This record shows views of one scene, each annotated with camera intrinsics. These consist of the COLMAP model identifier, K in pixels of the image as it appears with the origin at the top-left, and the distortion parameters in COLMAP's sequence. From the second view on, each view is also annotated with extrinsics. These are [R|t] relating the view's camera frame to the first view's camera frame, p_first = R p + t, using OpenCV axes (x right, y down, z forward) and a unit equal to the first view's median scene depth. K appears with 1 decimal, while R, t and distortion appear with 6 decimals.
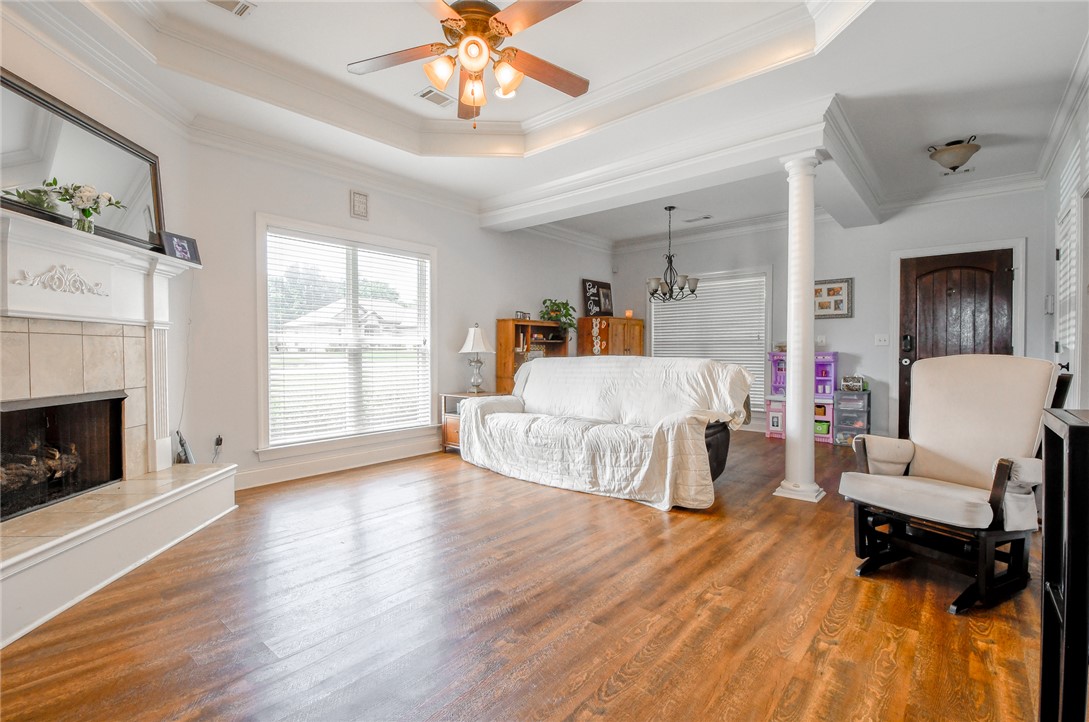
lens RADIAL K [[489.5, 0, 523.8], [0, 489.5, 362.1], [0, 0, 1]] dist [0.001507, -0.018929]
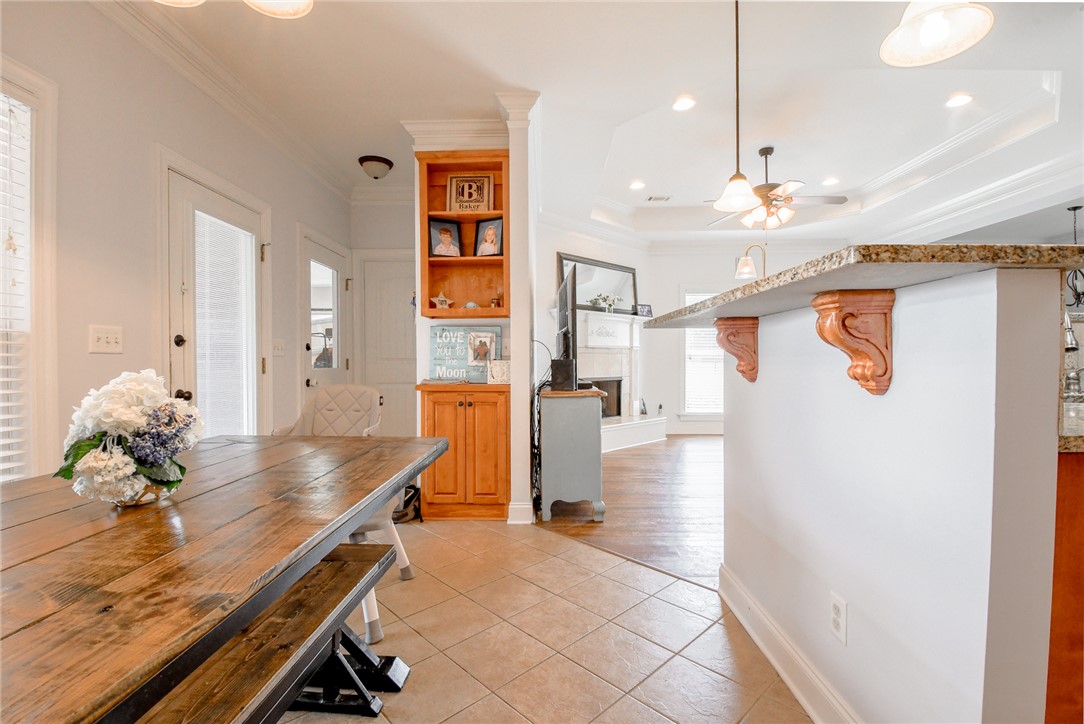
lens RADIAL K [[481.6, 0, 542.0], [0, 481.6, 362.0], [0, 0, 1]] dist [0.003069, -0.015435]
pose [[0.661147, 0.002290, -0.750253, 0.457592], [-0.014460, 0.999848, -0.009692, 0.011087], [0.750117, 0.017256, 0.661080, -0.568707]]
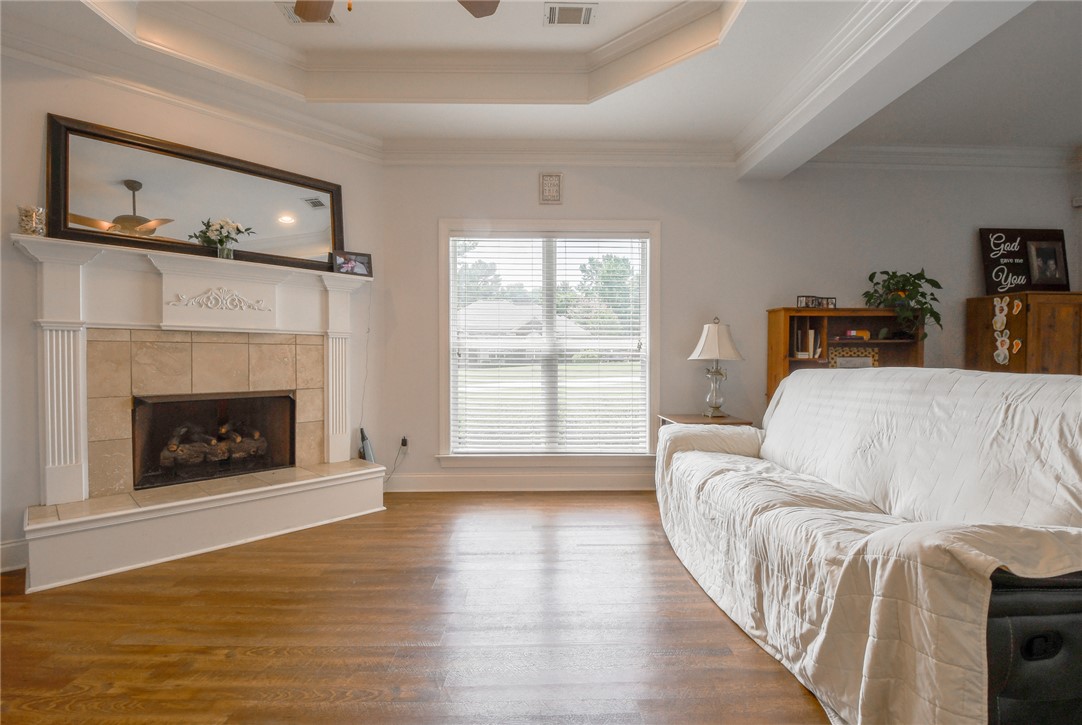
lens RADIAL K [[491.9, 0, 535.3], [0, 491.9, 364.2], [0, 0, 1]] dist [0.013203, -0.023897]
pose [[0.683556, 0.011812, -0.729802, 0.322340], [-0.017699, 0.999843, -0.000395, -0.010772], [0.729683, 0.013186, 0.683658, 0.442462]]
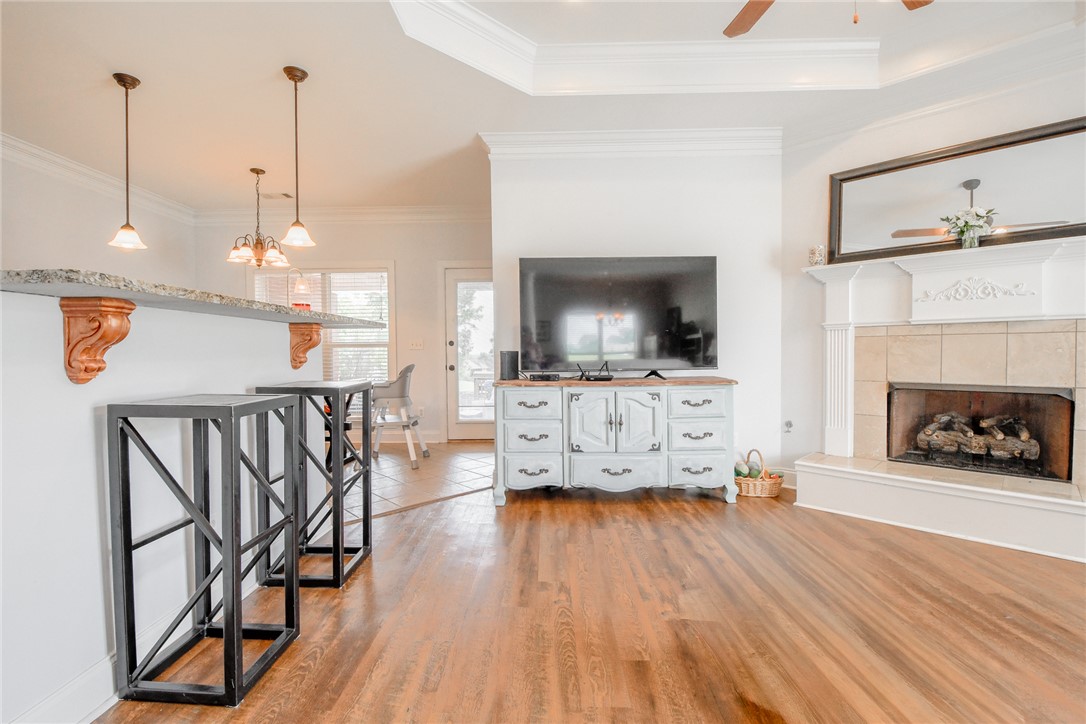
lens RADIAL K [[484.8, 0, 543.0], [0, 484.8, 362.0], [0, 0, 1]] dist [0.000276, -0.013825]
pose [[-0.753287, 0.020075, -0.657385, 0.405663], [-0.005497, 0.999307, 0.036816, -0.016123], [0.657669, 0.031347, -0.752655, 0.737230]]
